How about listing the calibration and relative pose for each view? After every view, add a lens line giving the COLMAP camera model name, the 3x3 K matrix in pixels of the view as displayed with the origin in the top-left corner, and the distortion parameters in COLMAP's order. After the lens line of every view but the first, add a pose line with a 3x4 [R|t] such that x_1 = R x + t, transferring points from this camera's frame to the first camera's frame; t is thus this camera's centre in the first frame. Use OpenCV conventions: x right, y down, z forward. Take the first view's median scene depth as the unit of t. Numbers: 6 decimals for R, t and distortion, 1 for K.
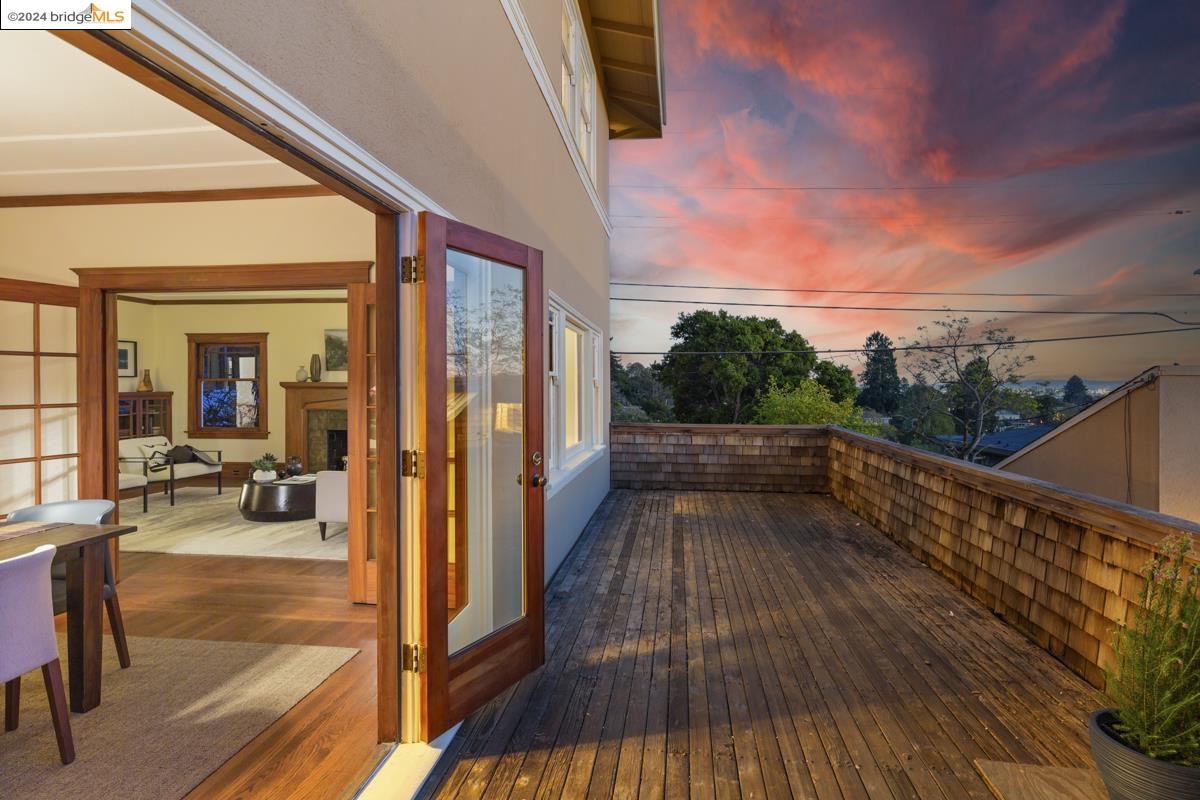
lens RADIAL K [[621.5, 0, 600.0], [0, 621.5, 400.0], [0, 0, 1]] dist [0.000122, 0.000513]
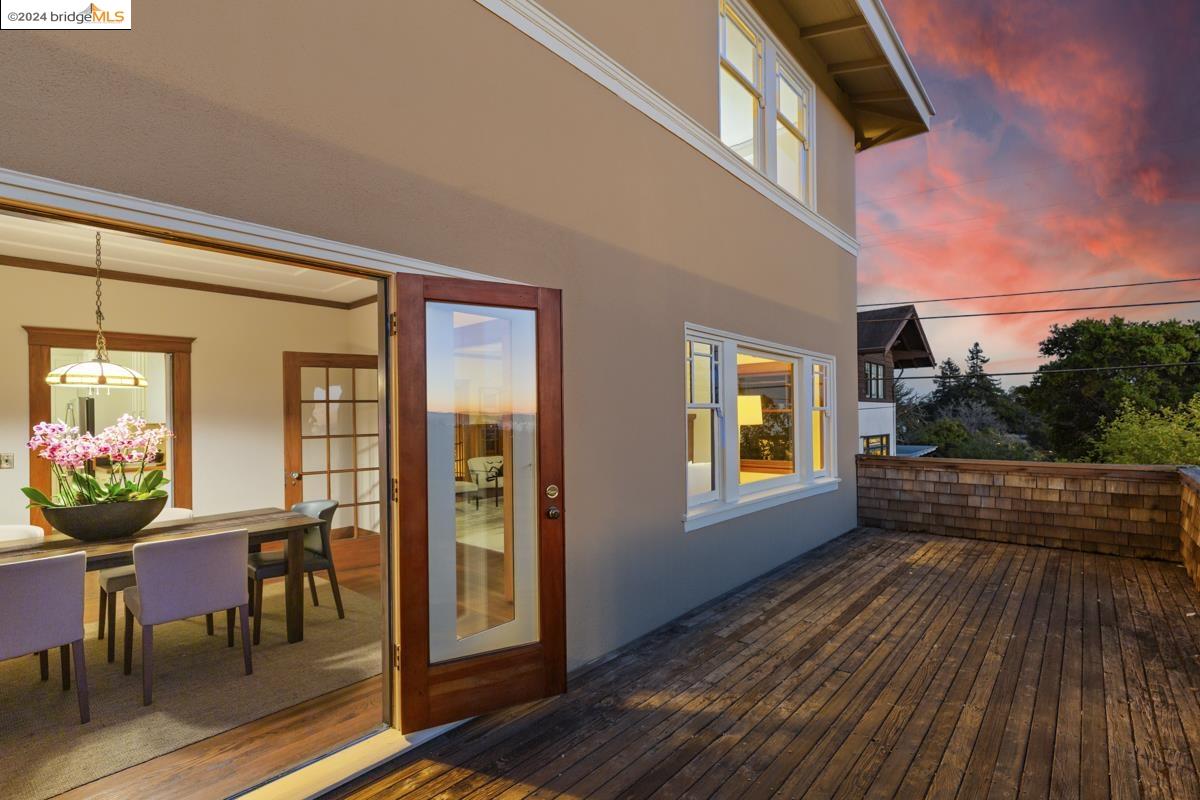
lens RADIAL K [[556.7, 0, 599.0], [0, 556.7, 426.6], [0, 0, 1]] dist [0.004883, 0.000266]
pose [[0.829562, -0.001274, -0.558413, 0.280507], [0.000342, 0.999998, -0.001773, -0.007111], [0.558414, 0.001280, 0.829561, 0.161724]]
